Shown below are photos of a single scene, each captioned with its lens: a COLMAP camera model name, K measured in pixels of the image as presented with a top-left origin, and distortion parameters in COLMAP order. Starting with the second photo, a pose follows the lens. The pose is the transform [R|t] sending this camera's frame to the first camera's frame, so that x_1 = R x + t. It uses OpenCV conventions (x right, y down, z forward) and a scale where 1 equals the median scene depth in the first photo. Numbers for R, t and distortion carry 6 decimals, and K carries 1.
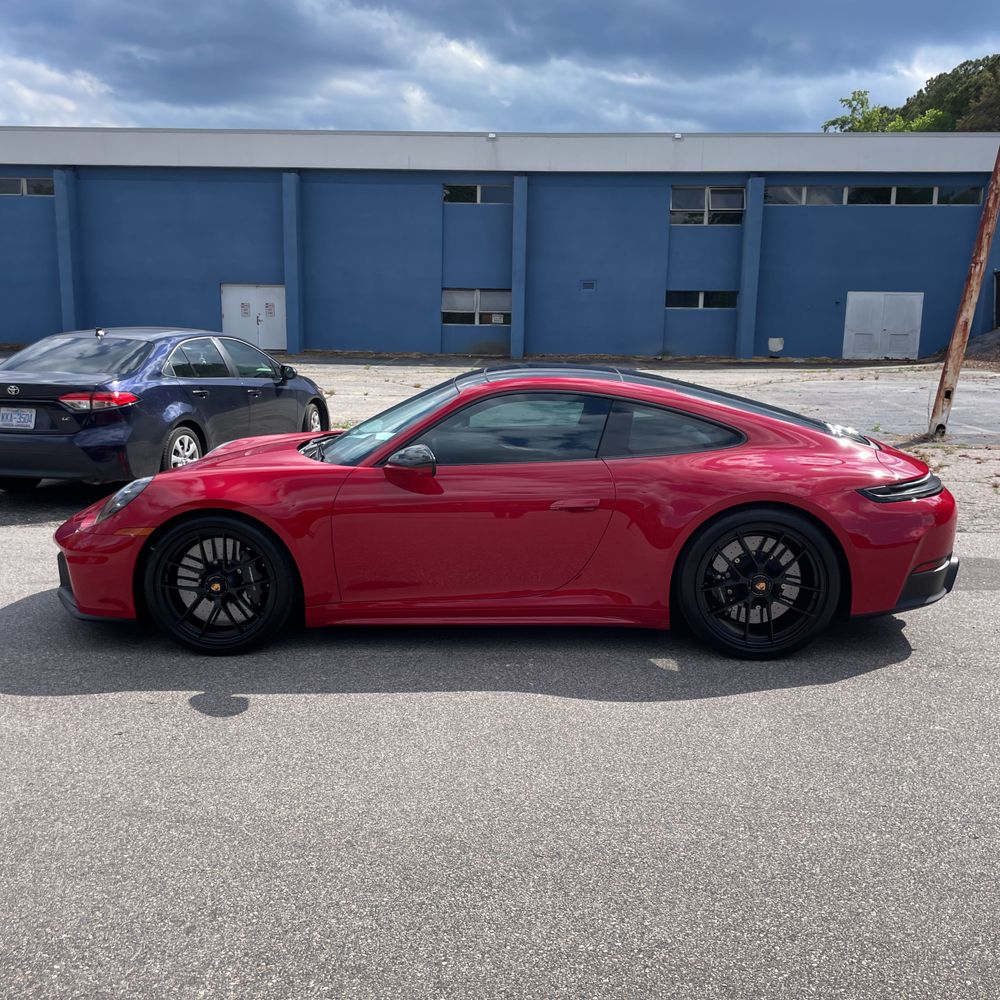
lens RADIAL K [[1008.3, 0, 502.9], [0, 1008.3, 504.0], [0, 0, 1]] dist [0.074408, -0.102619]
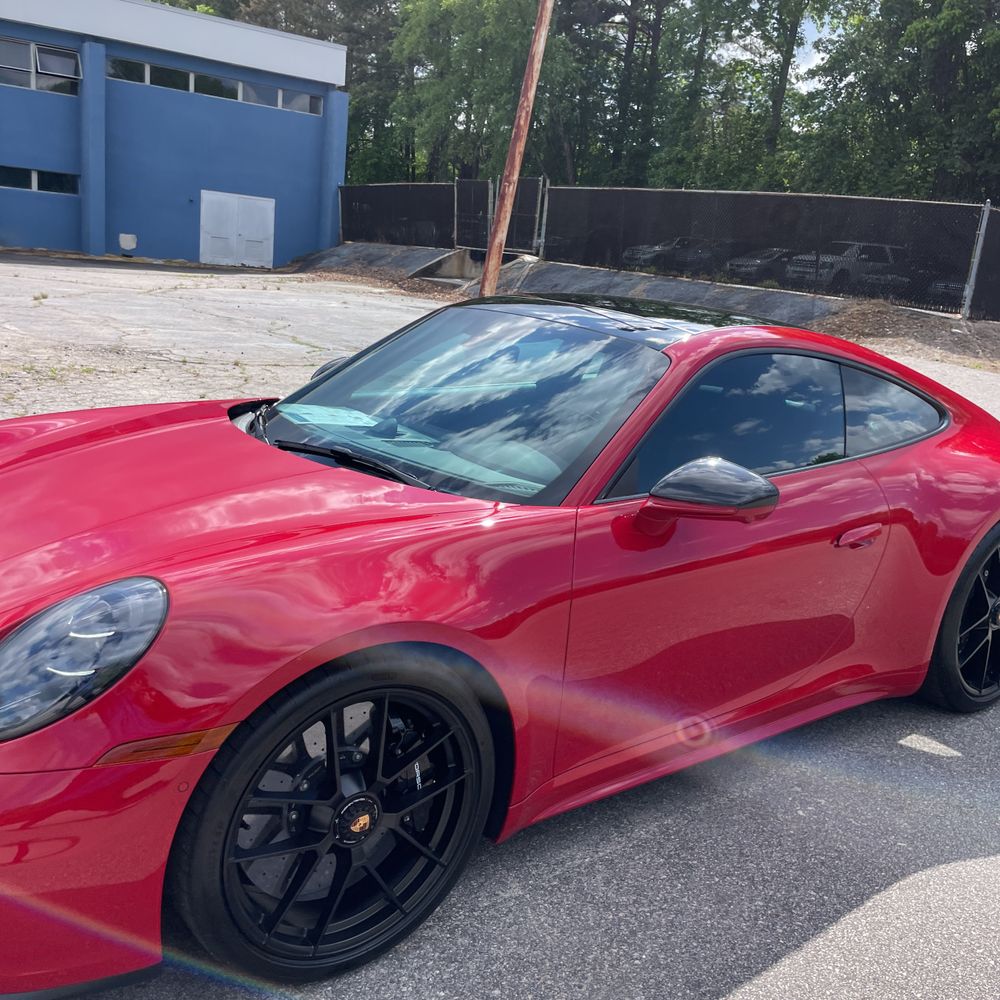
lens RADIAL K [[1008.3, 0, 502.9], [0, 1008.3, 504.0], [0, 0, 1]] dist [0.074408, -0.102619]
pose [[0.770186, -0.093909, 0.630868, -0.082245], [0.033566, 0.993699, 0.106940, -0.015585], [-0.636936, -0.061188, 0.768485, 0.108084]]
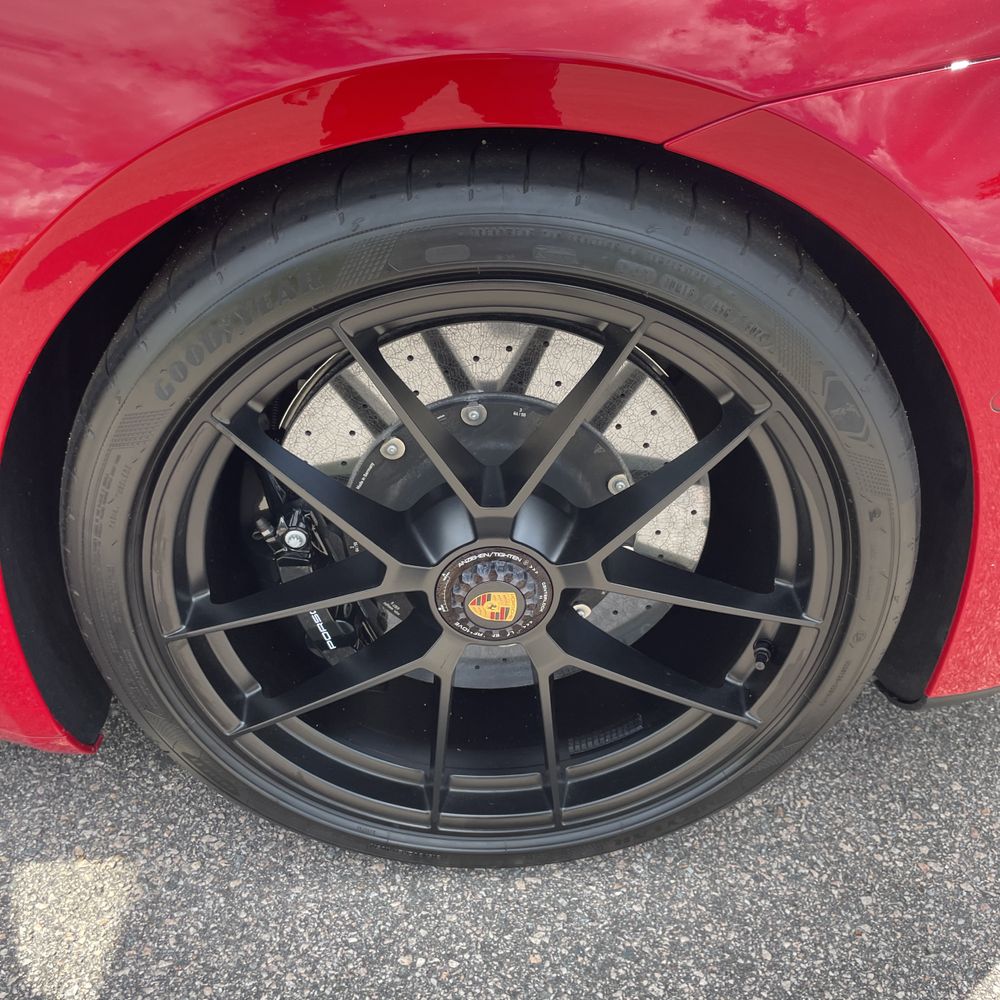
lens RADIAL K [[986.0, 0, 499.4], [0, 986.0, 485.3], [0, 0, 1]] dist [0.027533, -0.068424]
pose [[0.997295, -0.024661, 0.069239, 0.039832], [-0.004423, 0.920190, 0.391446, -0.001758], [-0.073367, -0.390694, 0.917592, 0.138127]]
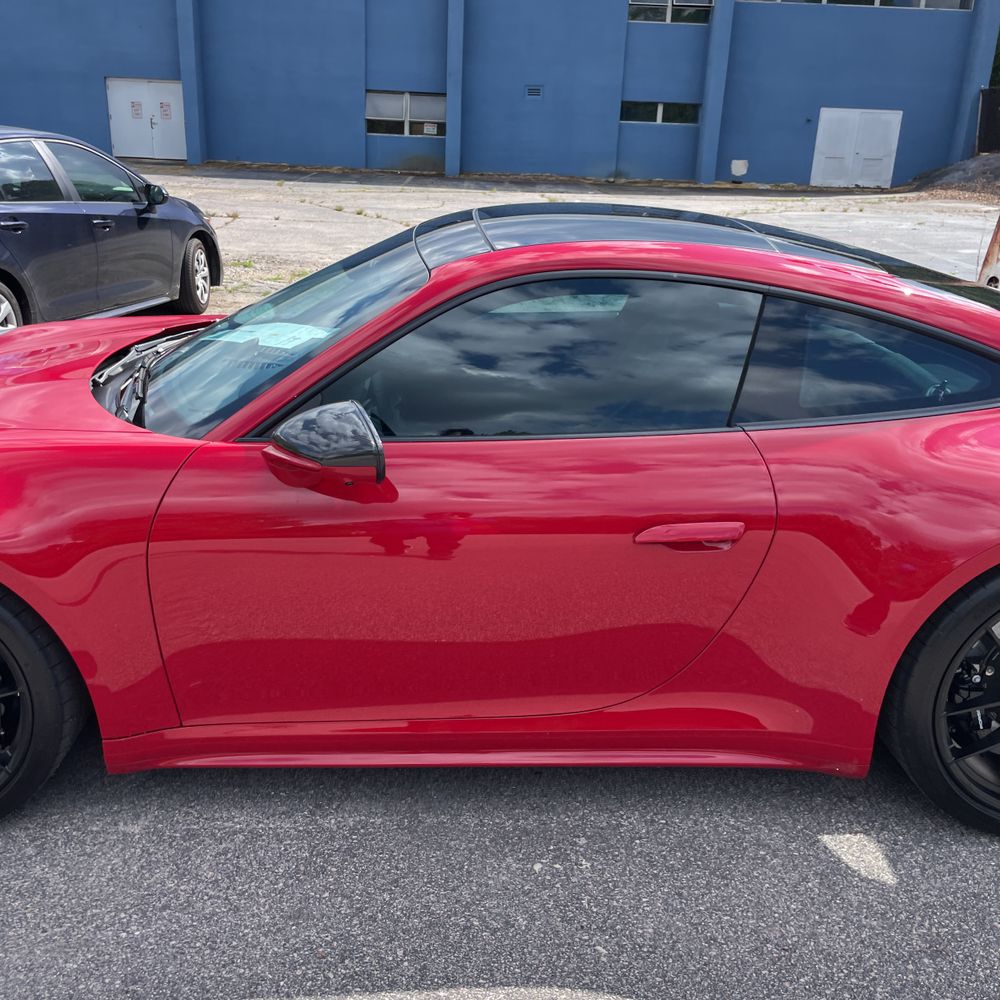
lens RADIAL K [[1011.6, 0, 494.4], [0, 1011.6, 501.7], [0, 0, 1]] dist [0.063828, -0.082200]
pose [[0.997902, 0.002423, 0.064694, -0.007729], [-0.013135, 0.986094, 0.165667, -0.014661], [-0.063393, -0.166169, 0.984057, 0.091743]]
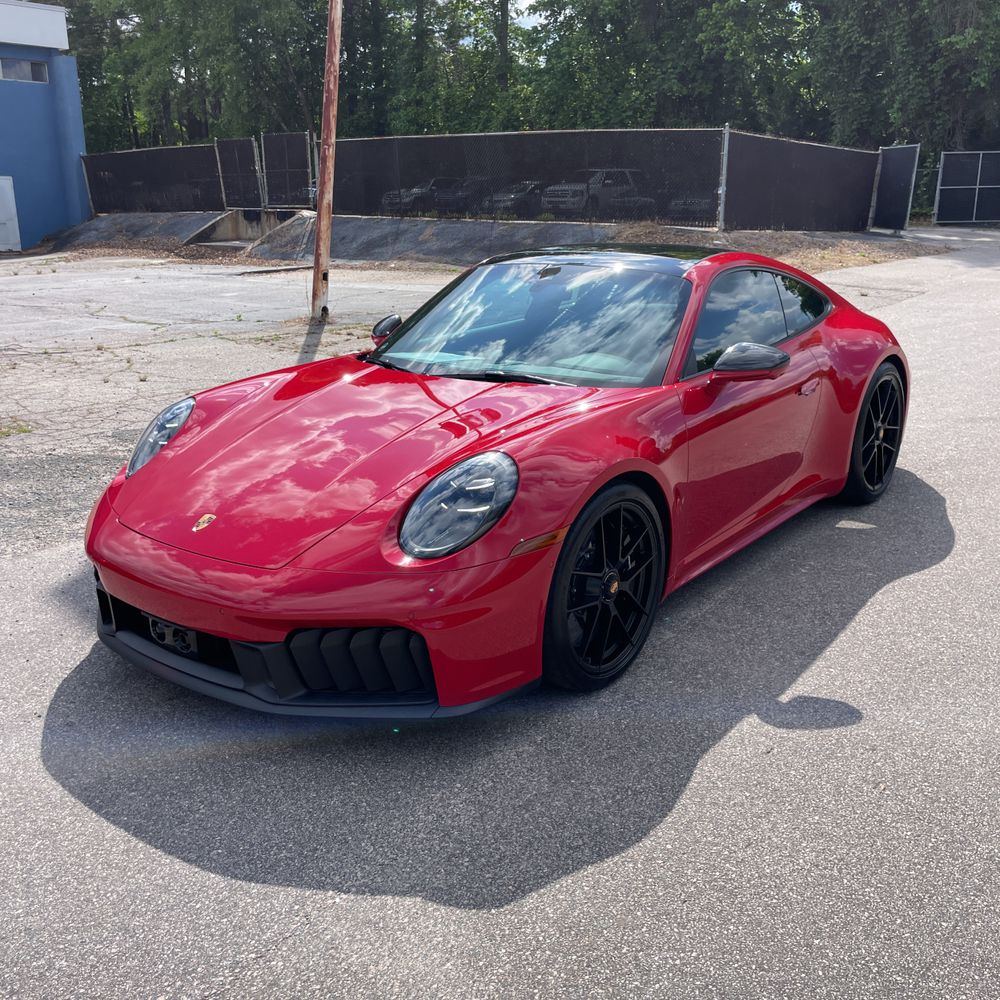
lens RADIAL K [[1002.2, 0, 521.6], [0, 1002.2, 503.6], [0, 0, 1]] dist [0.078996, -0.113506]
pose [[0.576243, -0.241332, 0.780835, -0.139989], [0.159371, 0.970248, 0.182261, -0.017912], [-0.801589, 0.019416, 0.597560, 0.107696]]
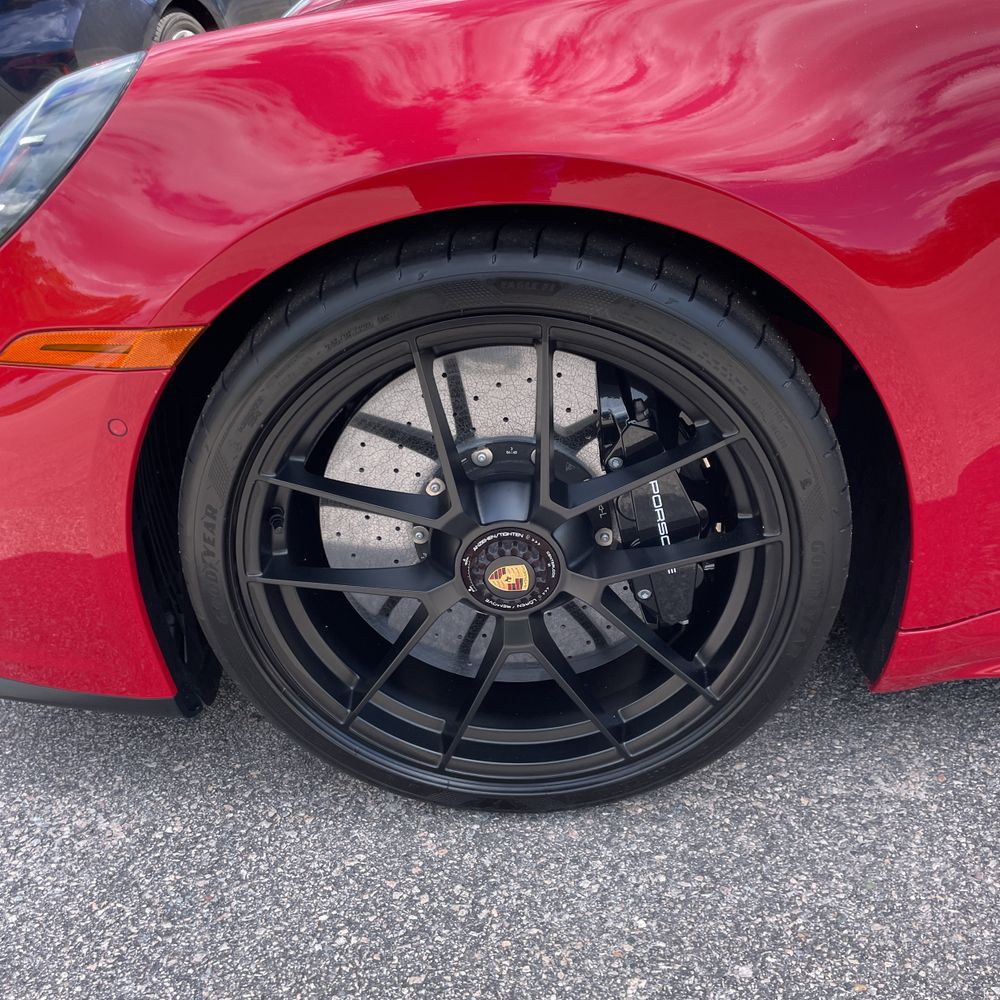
lens RADIAL K [[1008.3, 0, 502.9], [0, 1008.3, 504.0], [0, 0, 1]] dist [0.074408, -0.102619]
pose [[0.998358, -0.047645, -0.031796, -0.046350], [0.055518, 0.941509, 0.332382, -0.000897], [0.014100, -0.333602, 0.942609, 0.133915]]
